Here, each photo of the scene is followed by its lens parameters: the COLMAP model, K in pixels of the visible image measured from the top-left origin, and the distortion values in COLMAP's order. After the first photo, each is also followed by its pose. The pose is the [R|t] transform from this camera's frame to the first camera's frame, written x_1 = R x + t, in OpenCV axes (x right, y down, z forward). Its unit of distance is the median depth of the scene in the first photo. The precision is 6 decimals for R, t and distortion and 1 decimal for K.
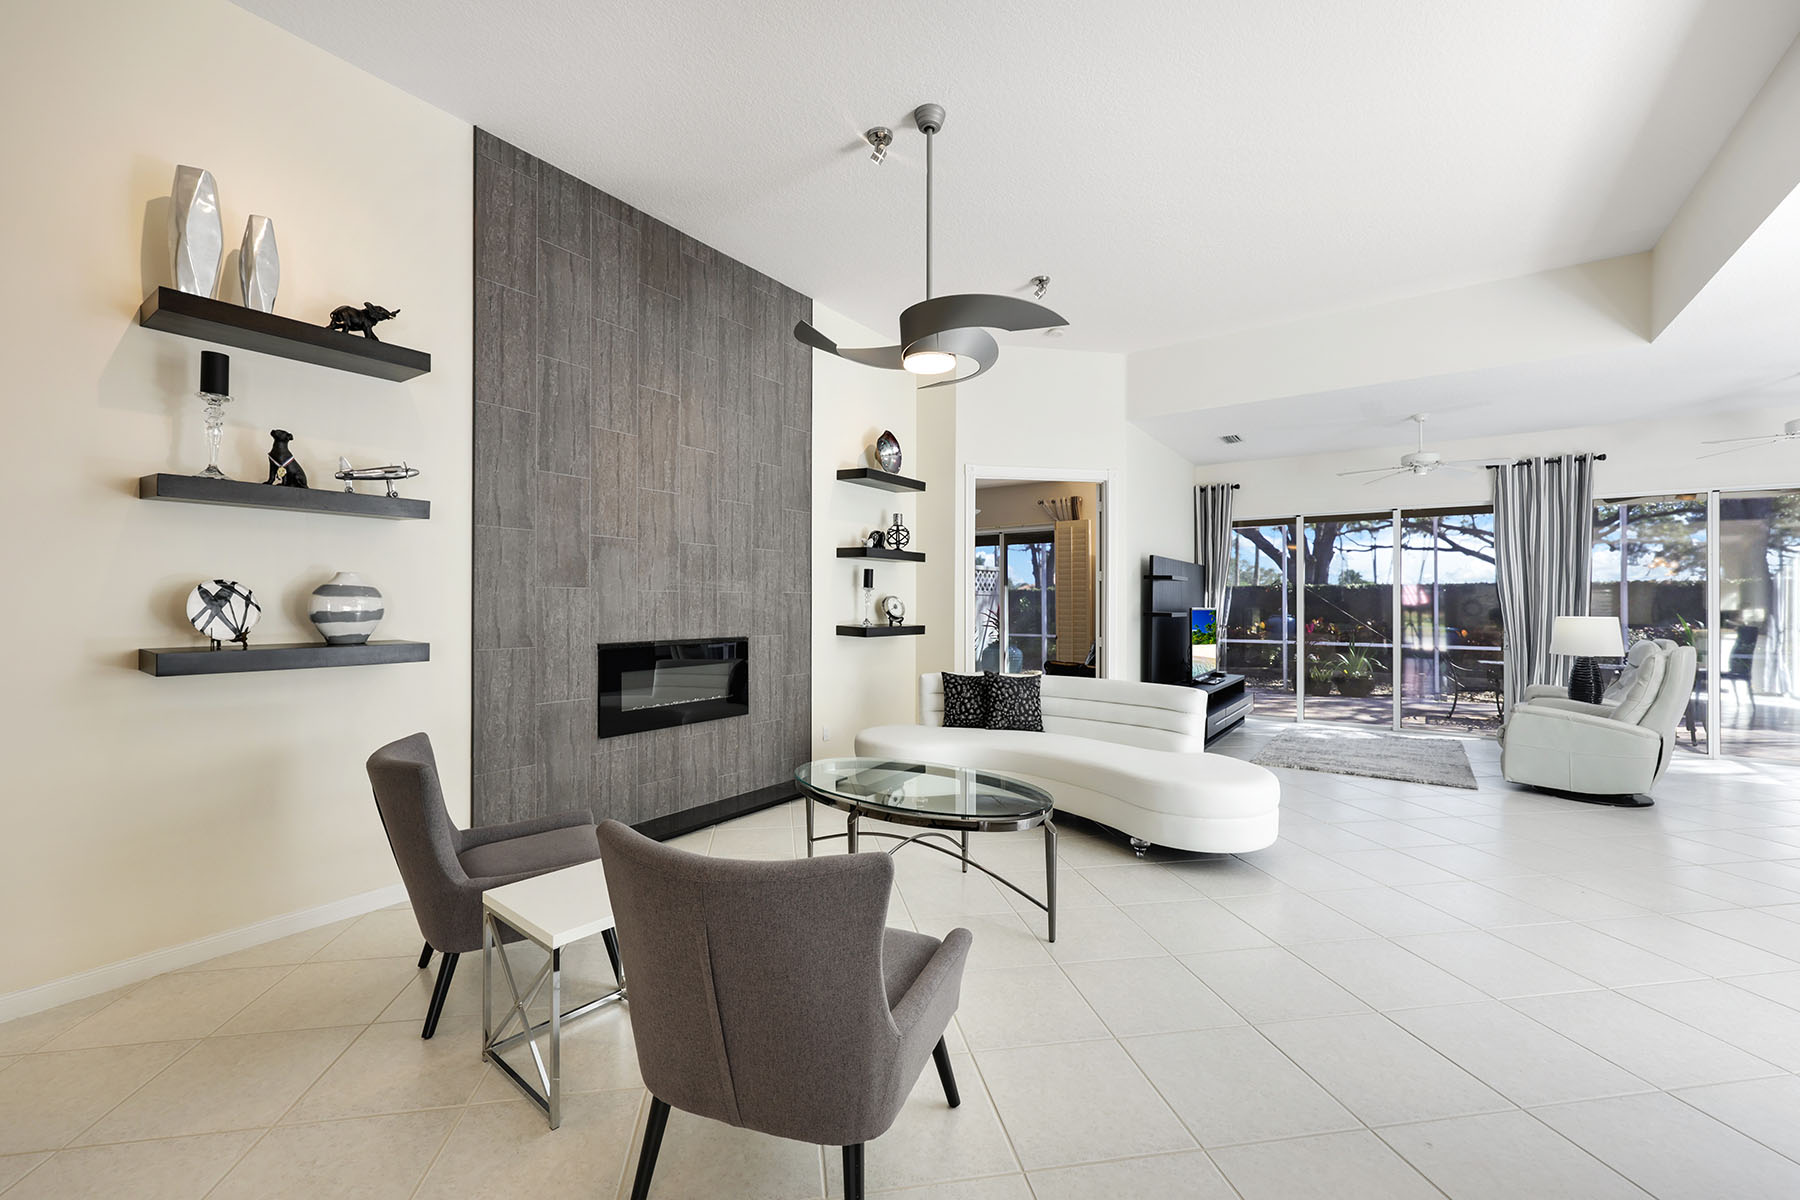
lens RADIAL K [[726.3, 0, 886.1], [0, 726.3, 595.8], [0, 0, 1]] dist [-0.002275, 0.000141]
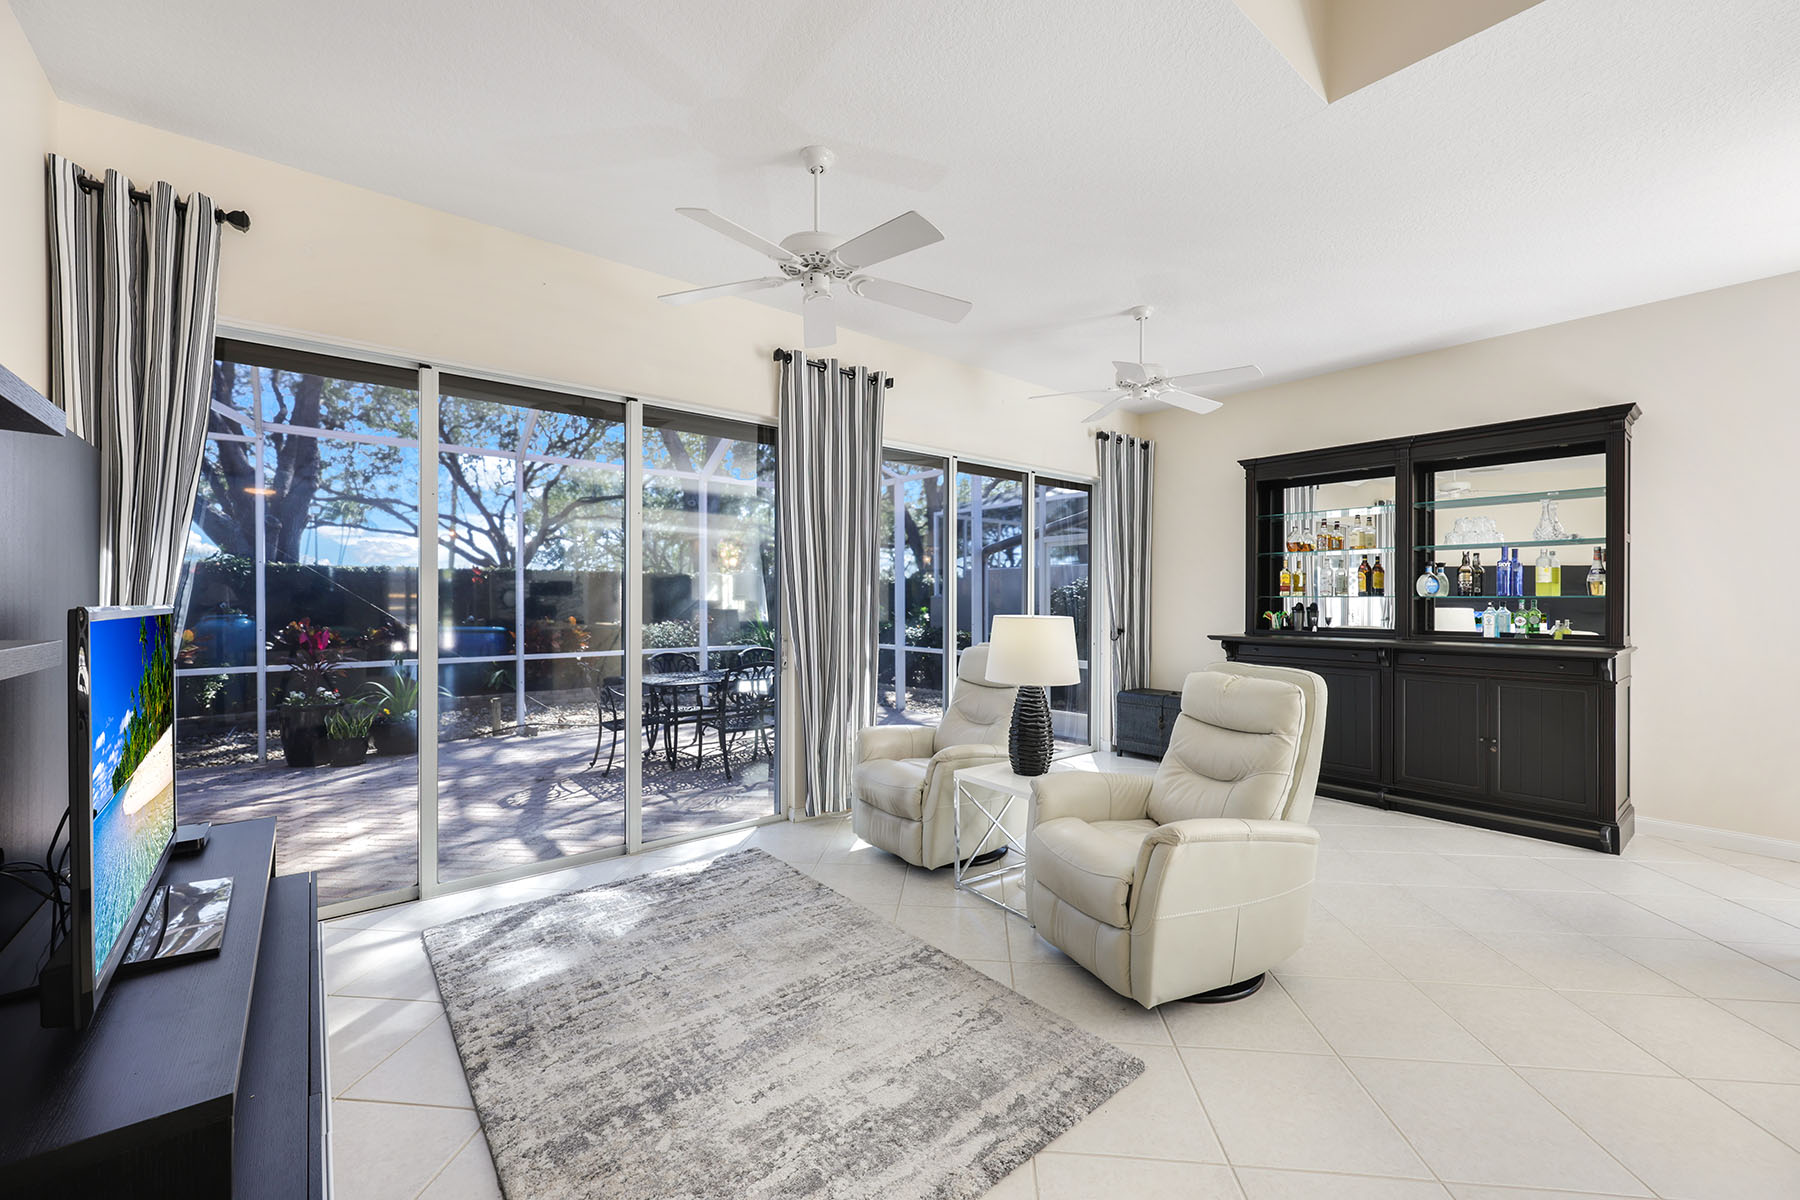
lens RADIAL K [[726.3, 0, 903.5], [0, 726.3, 596.8], [0, 0, 1]] dist [-0.002275, 0.000141]
pose [[0.252729, -0.000155, 0.967537, 0.343360], [-0.012038, 0.999922, 0.003305, 0.011923], [-0.967462, -0.012483, 0.252708, 0.873684]]
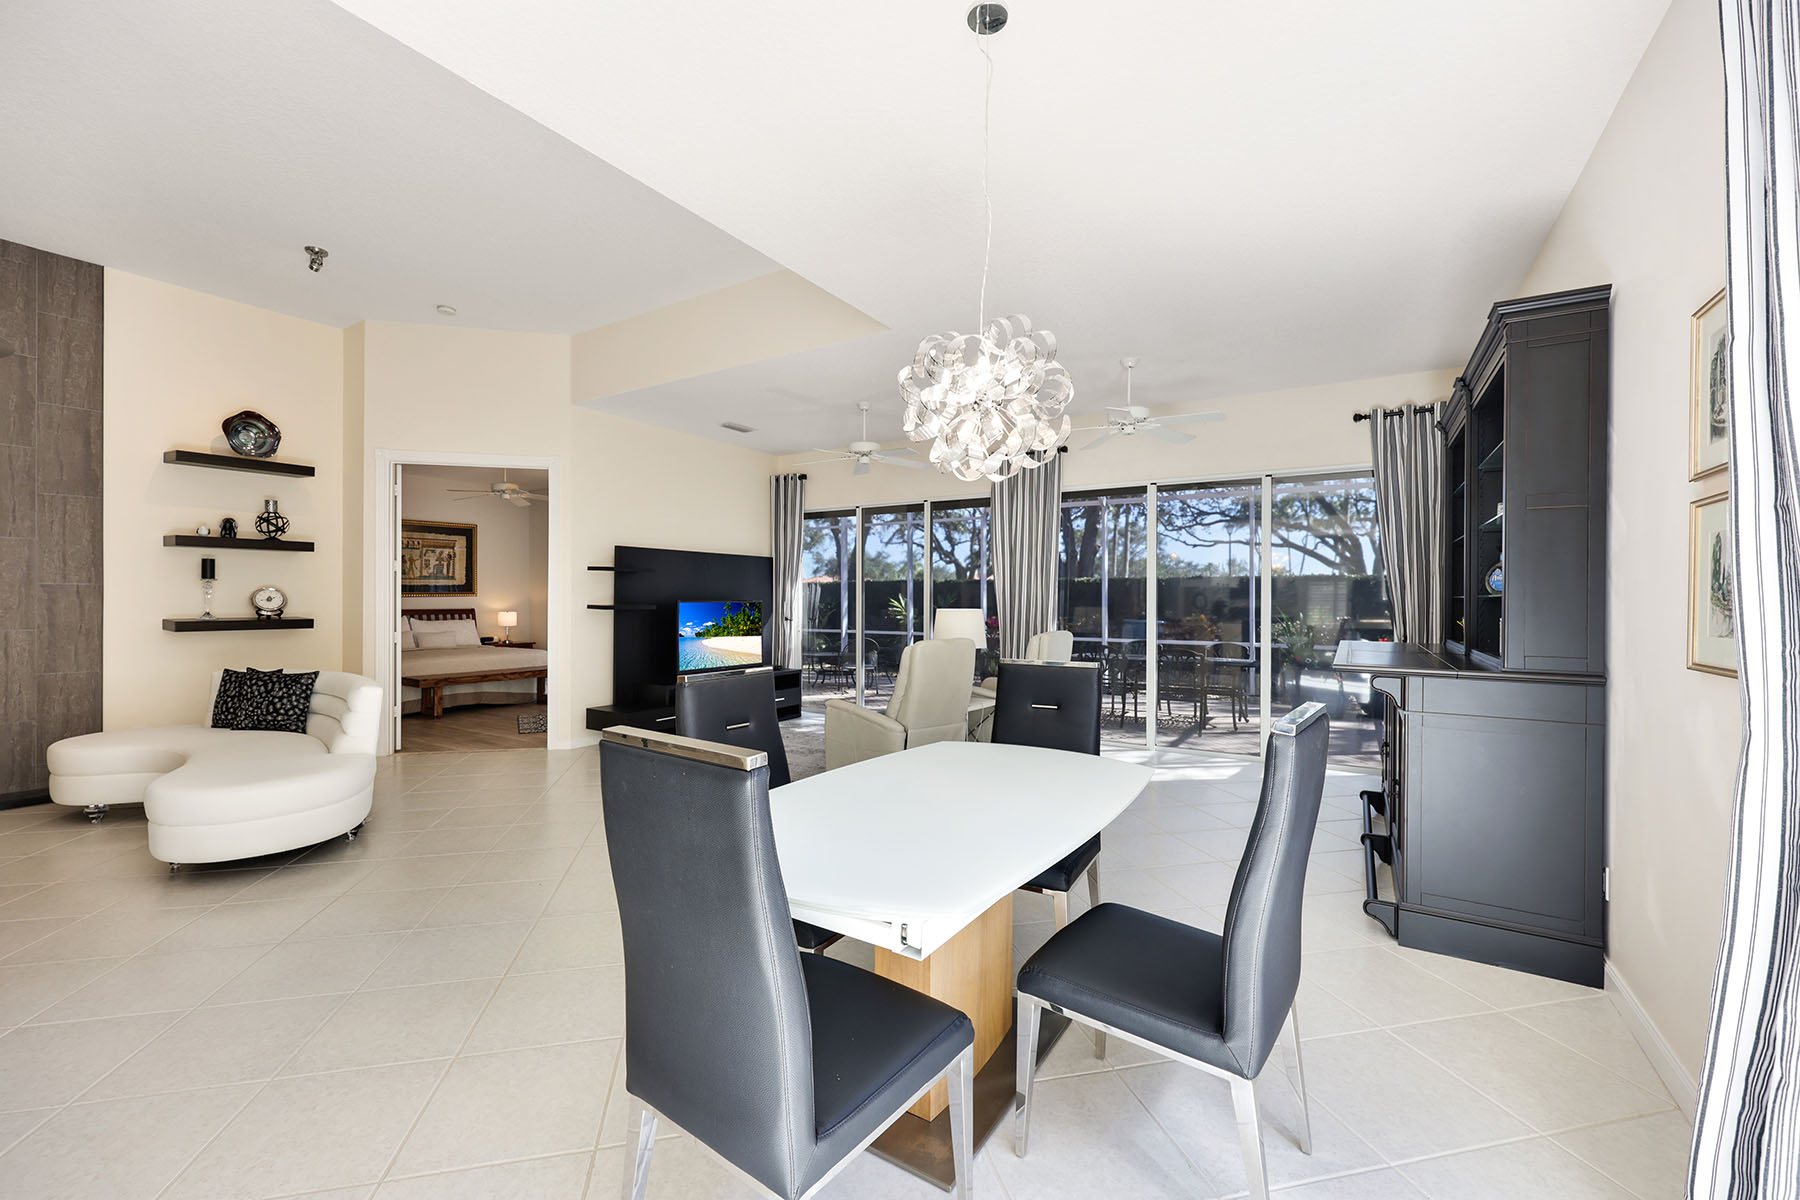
lens RADIAL K [[726.3, 0, 888.7], [0, 726.3, 599.8], [0, 0, 1]] dist [-0.002275, 0.000141]
pose [[0.998301, 0.000012, 0.058267, 0.742627], [-0.000861, 0.999894, 0.014546, 0.001473], [-0.058261, -0.014572, 0.998195, 0.013123]]
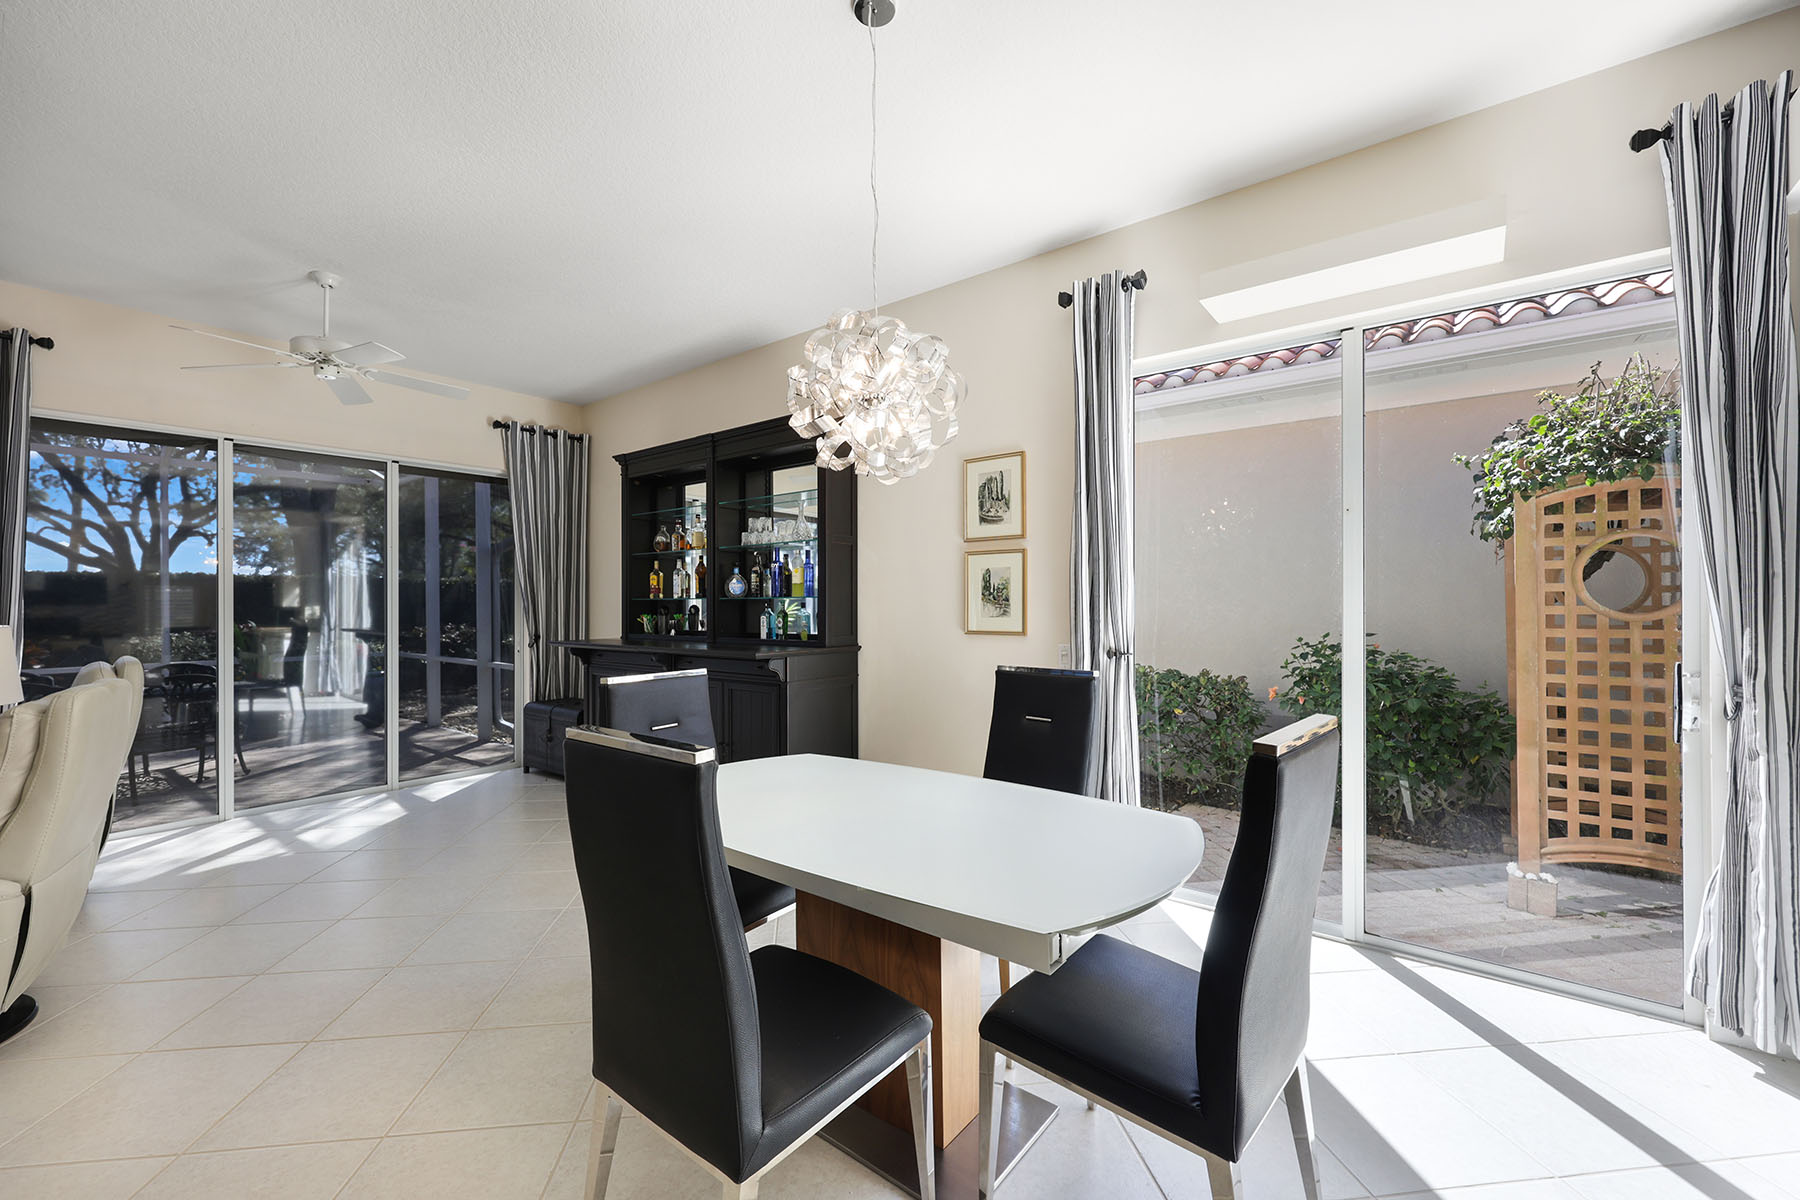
lens RADIAL K [[726.3, 0, 897.6], [0, 726.3, 602.1], [0, 0, 1]] dist [-0.002275, 0.000141]
pose [[0.043101, -0.005124, 0.999058, 0.478585], [-0.006077, 0.999967, 0.005390, 0.006235], [-0.999052, -0.006304, 0.043068, 0.324014]]
